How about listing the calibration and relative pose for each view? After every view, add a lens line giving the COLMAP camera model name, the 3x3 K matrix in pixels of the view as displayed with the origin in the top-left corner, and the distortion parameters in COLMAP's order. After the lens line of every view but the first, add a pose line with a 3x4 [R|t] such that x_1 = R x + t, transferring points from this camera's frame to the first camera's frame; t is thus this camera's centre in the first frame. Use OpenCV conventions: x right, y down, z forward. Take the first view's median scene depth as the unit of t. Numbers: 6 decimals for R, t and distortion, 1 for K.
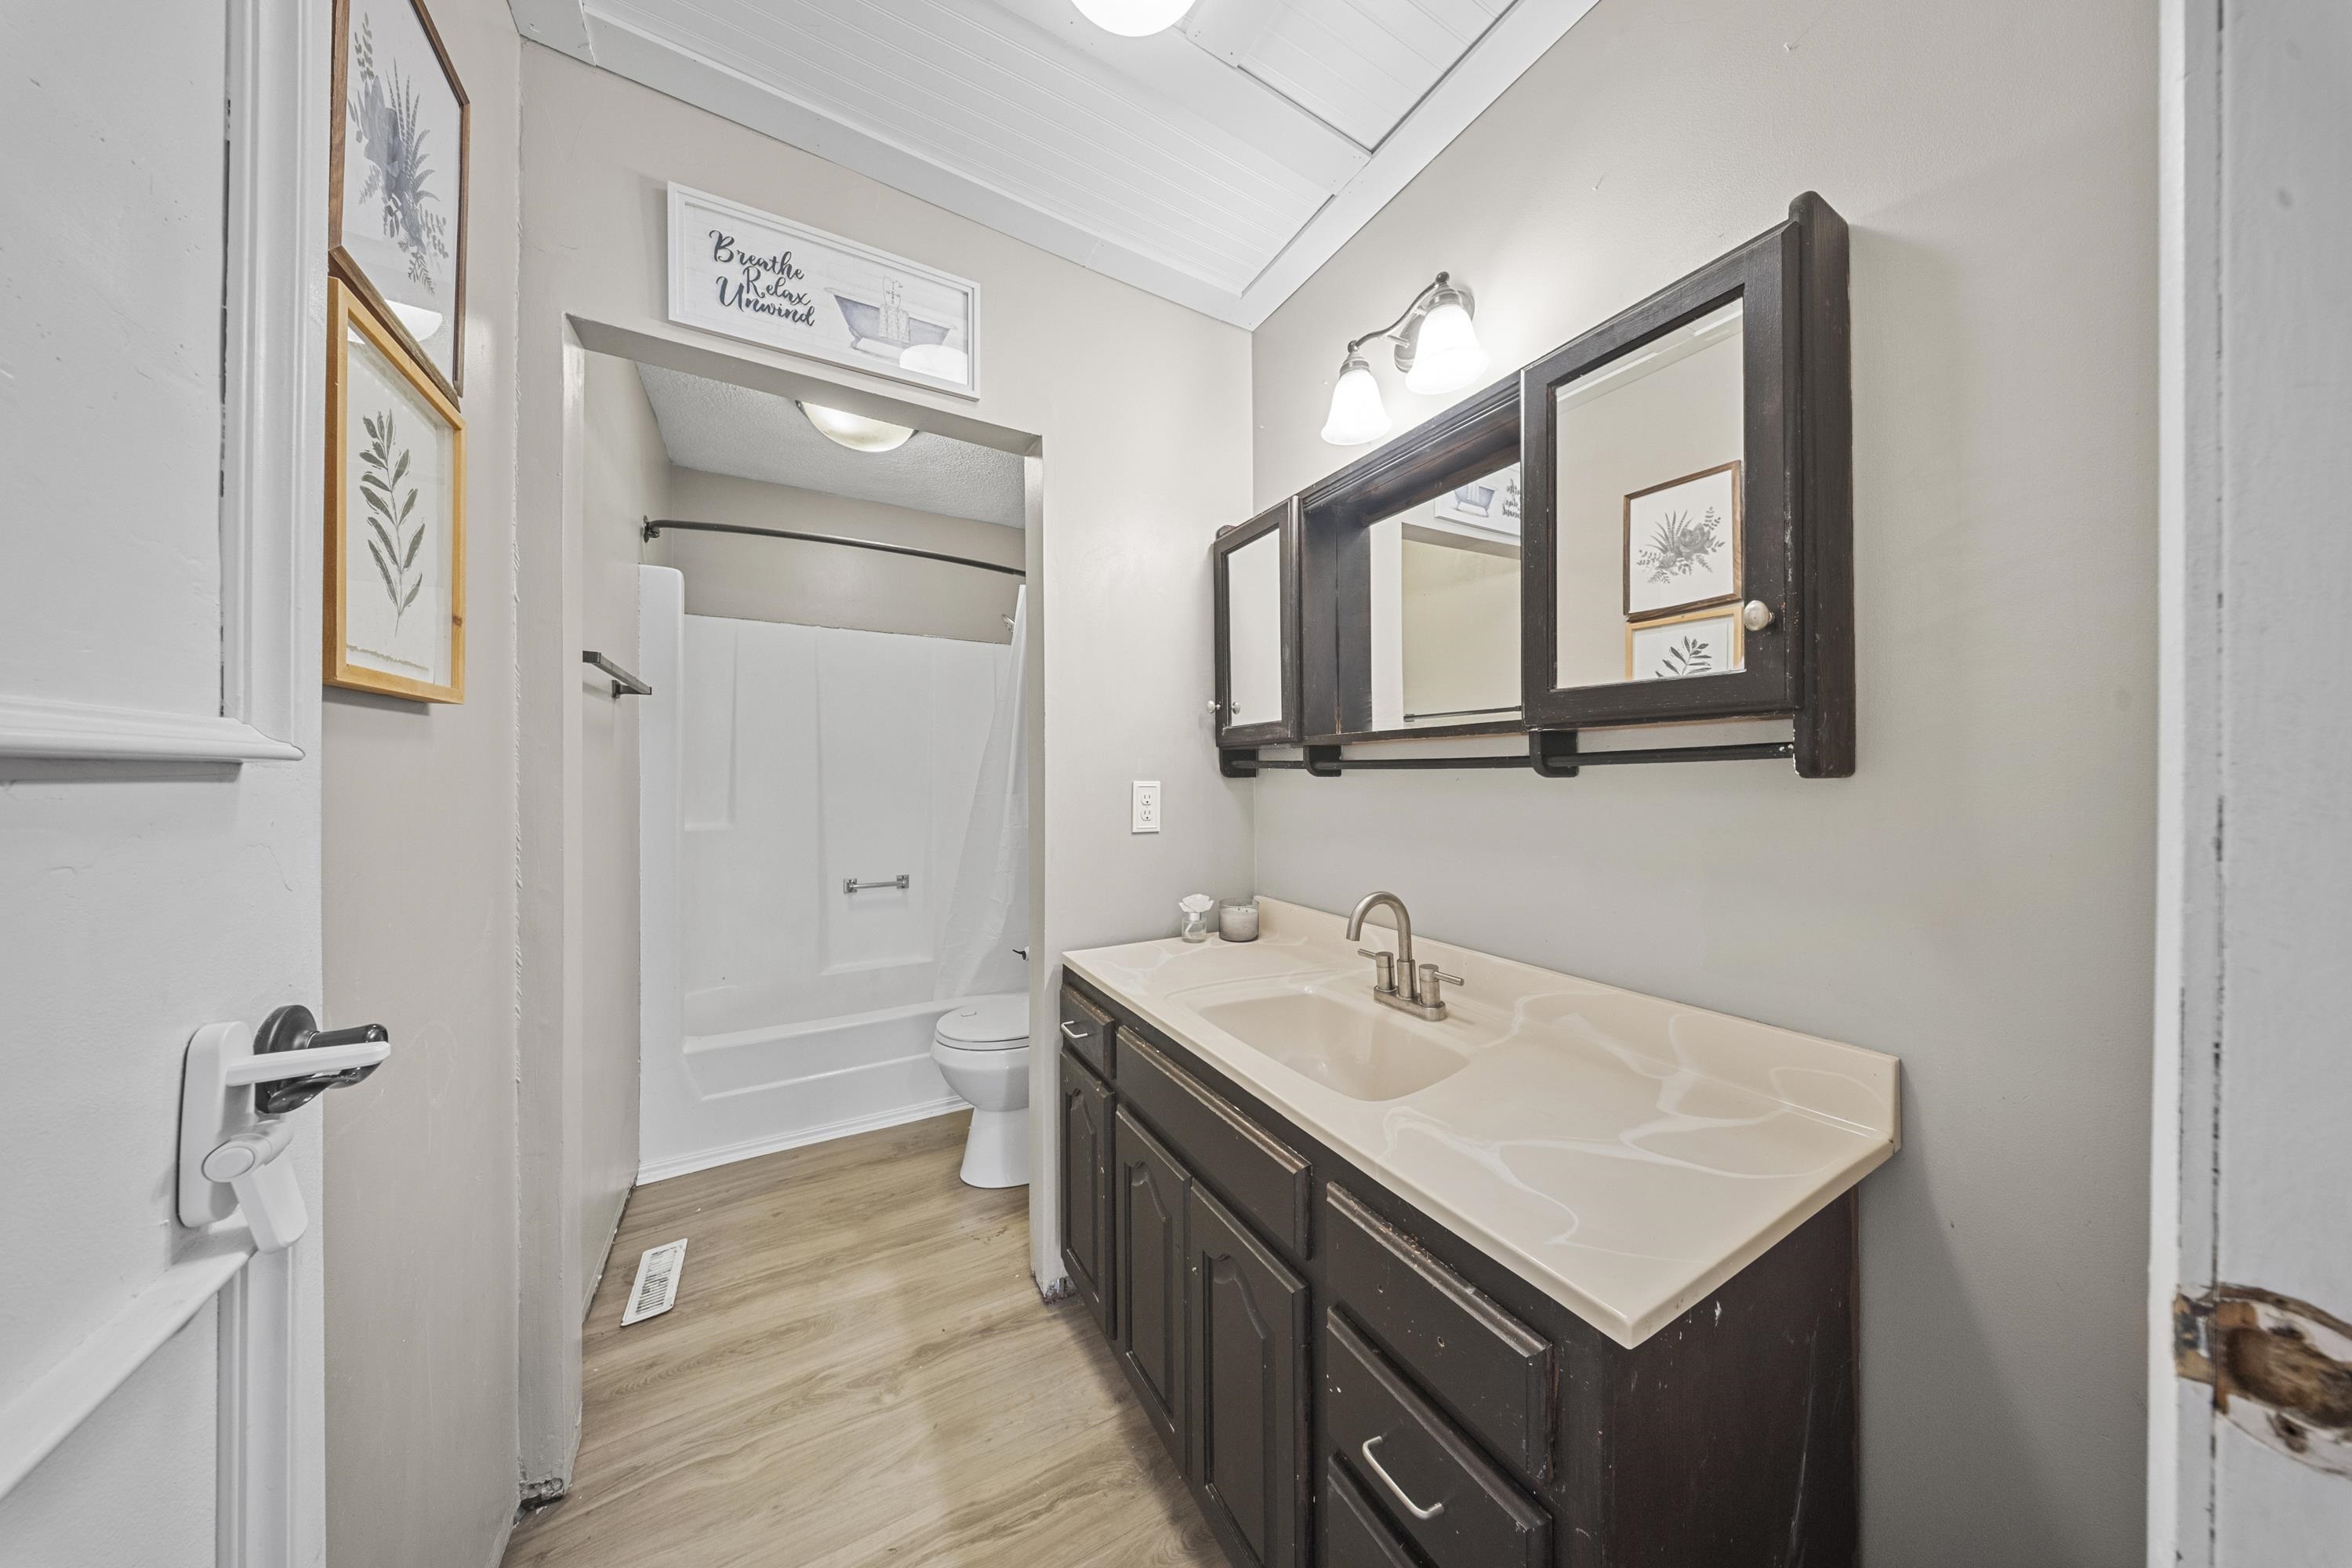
lens RADIAL K [[703.5, 0, 1187.1], [0, 703.5, 781.0], [0, 0, 1]] dist [-0.007106, -0.000042]
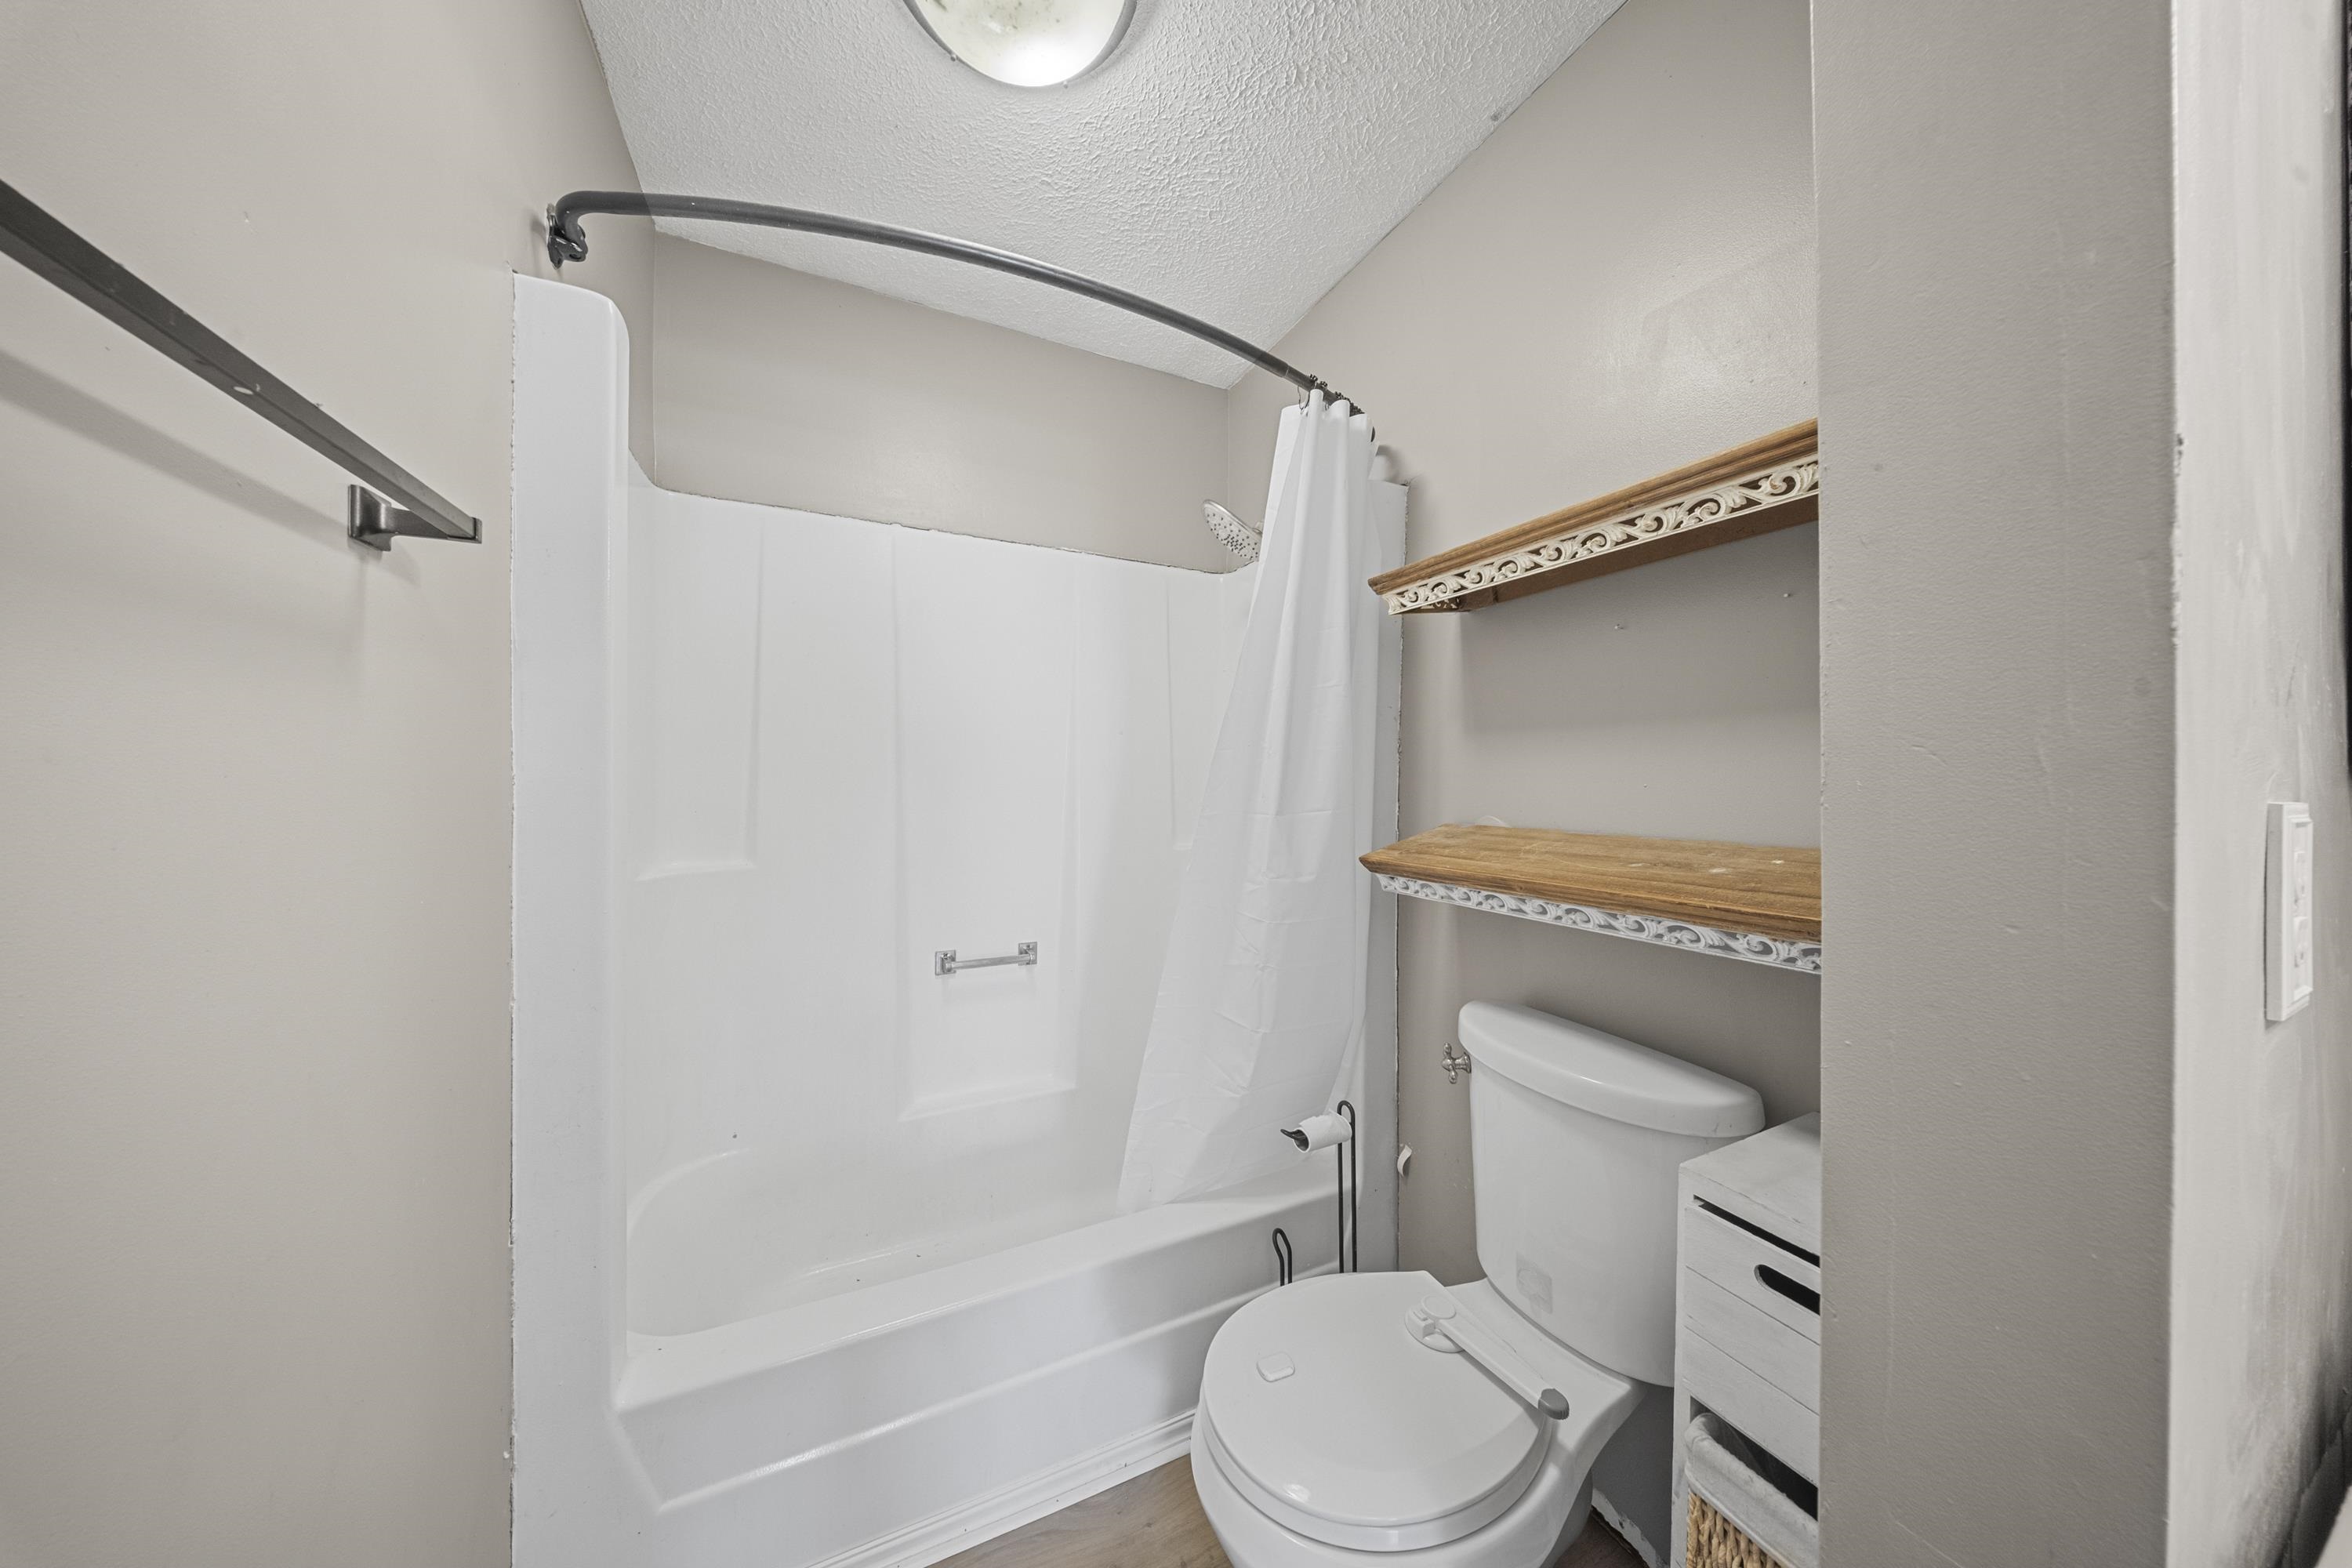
lens RADIAL K [[715.9, 0, 1176.9], [0, 715.9, 769.8], [0, 0, 1]] dist [-0.000111, -0.000012]
pose [[0.997170, 0.004053, -0.075065, -0.393255], [-0.005360, 0.999838, -0.017207, -0.009182], [0.074983, 0.017560, 0.997030, 0.667190]]
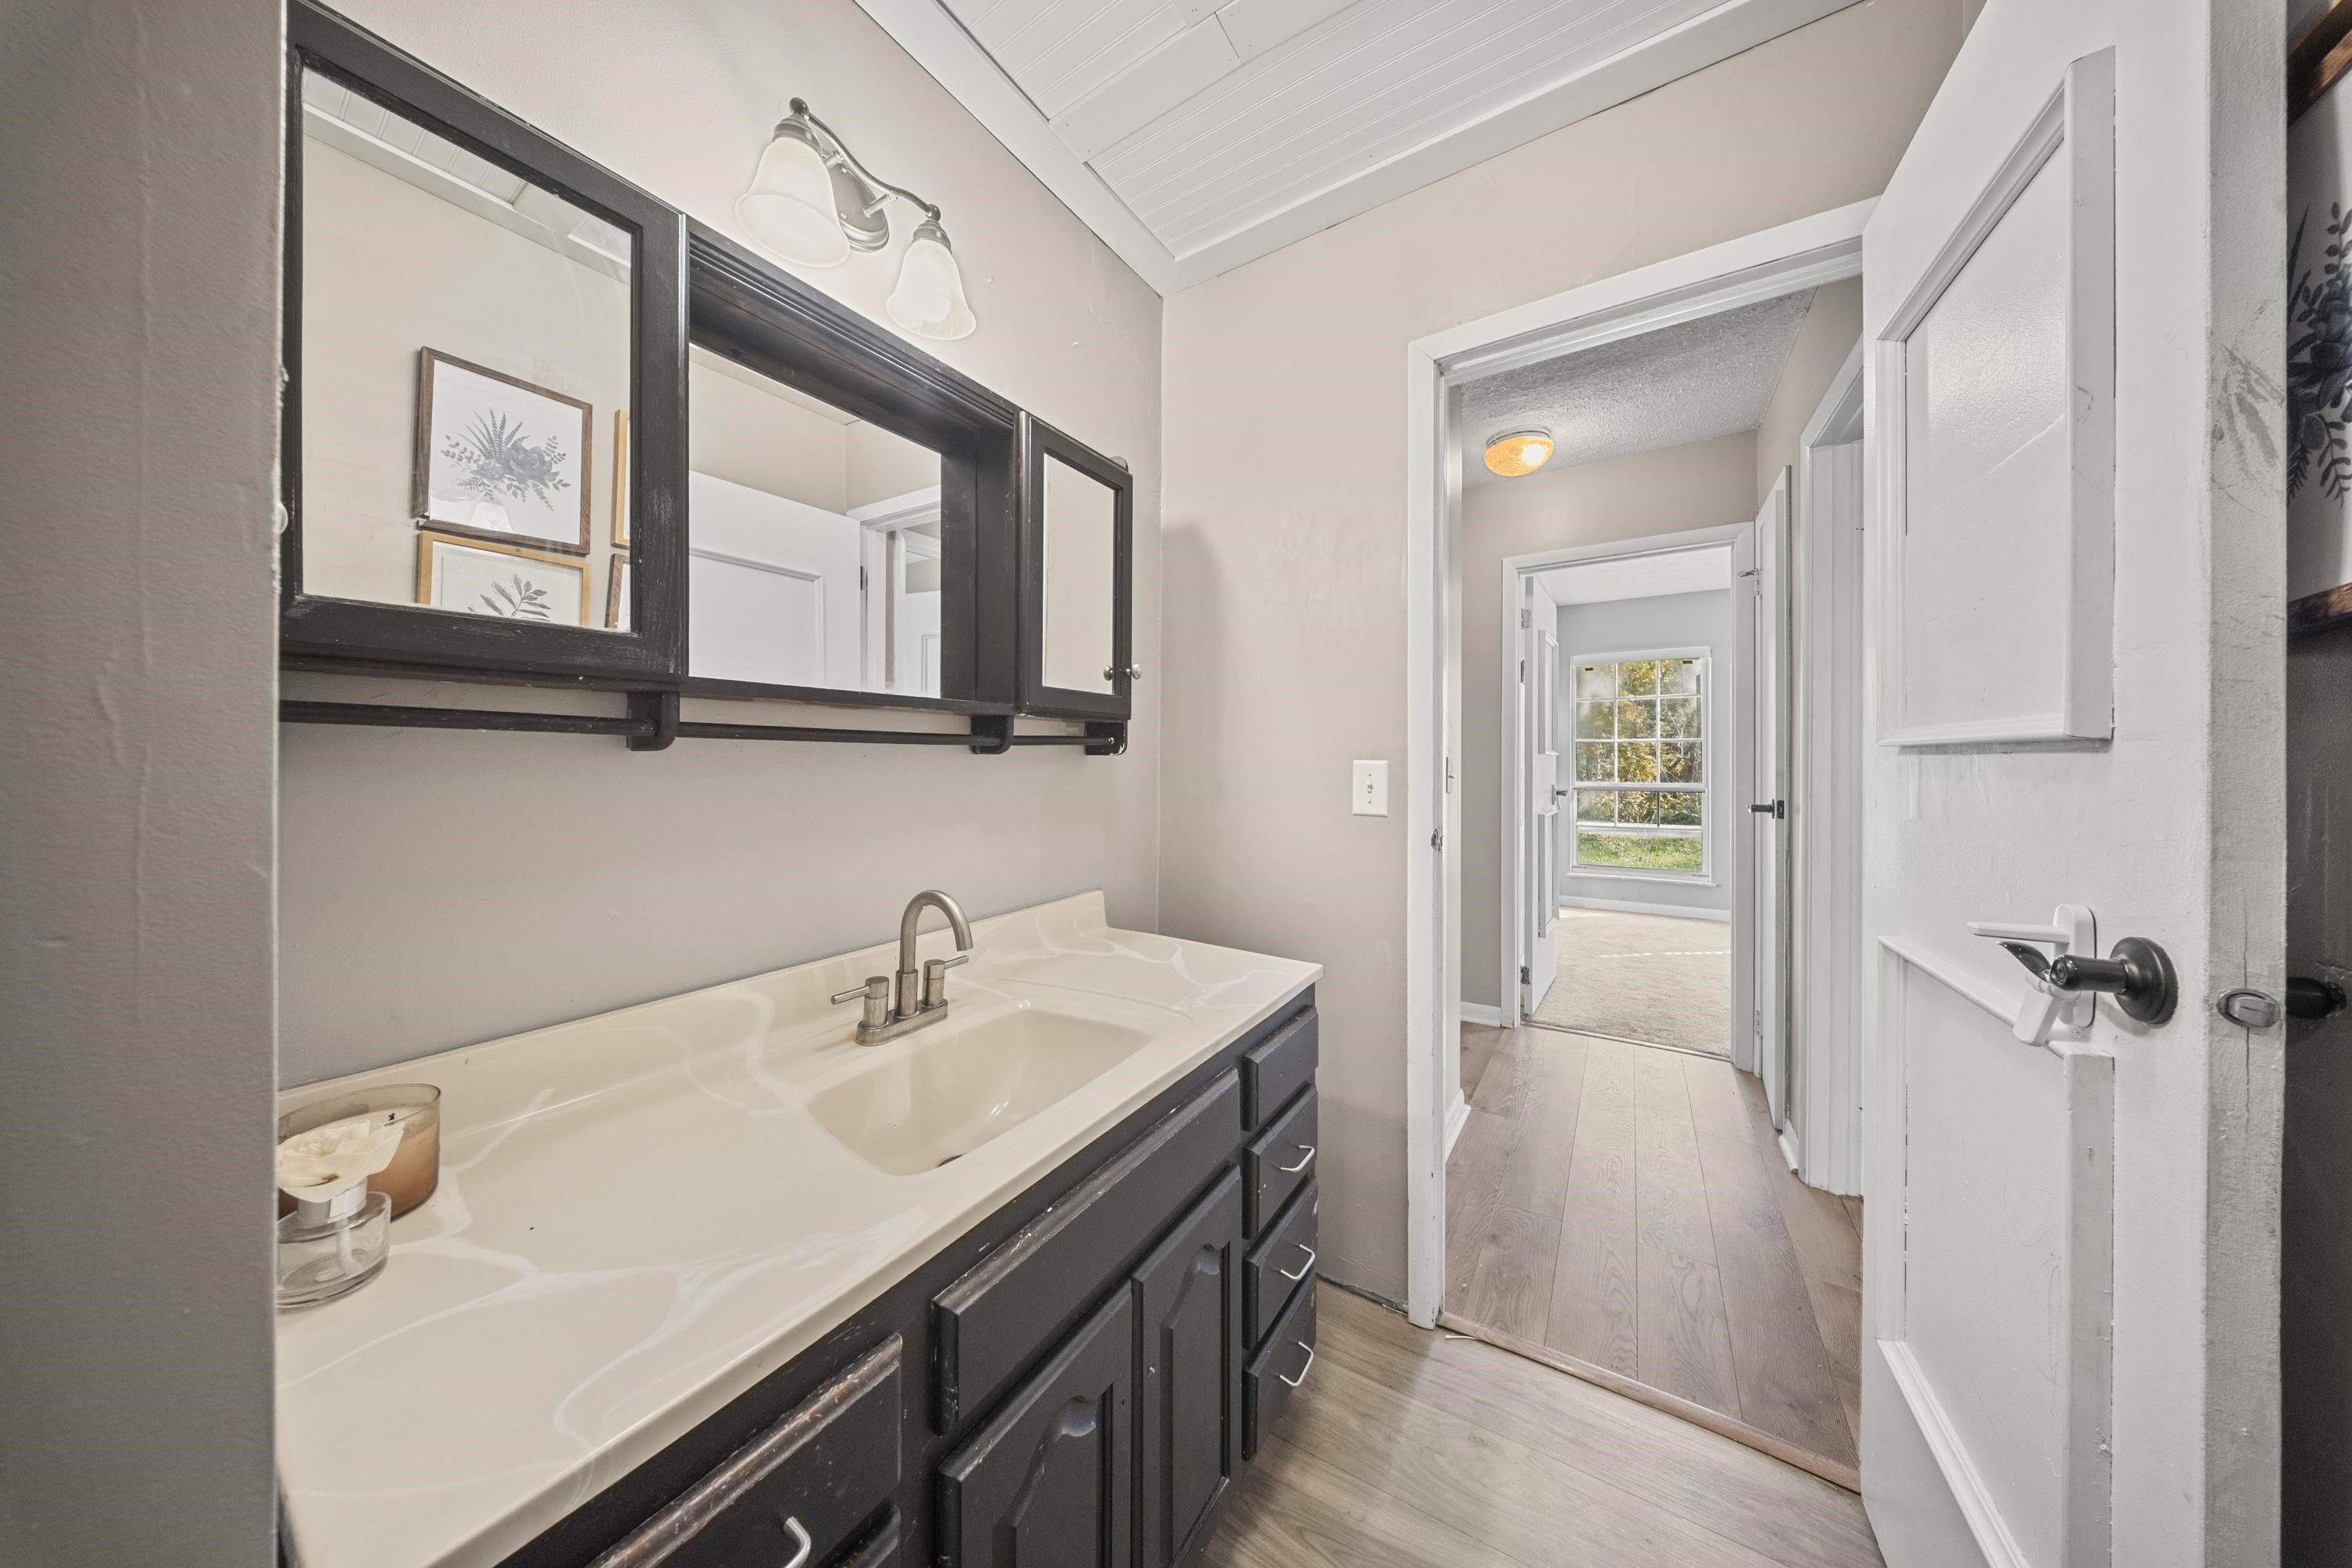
lens RADIAL K [[694.0, 0, 1180.6], [0, 694.0, 746.4], [0, 0, 1]] dist [-0.000084, -0.000016]
pose [[-0.466146, 0.000176, 0.884708, -0.399173], [-0.004996, 0.999984, -0.002831, -0.008780], [-0.884694, -0.005739, -0.466137, 0.760317]]
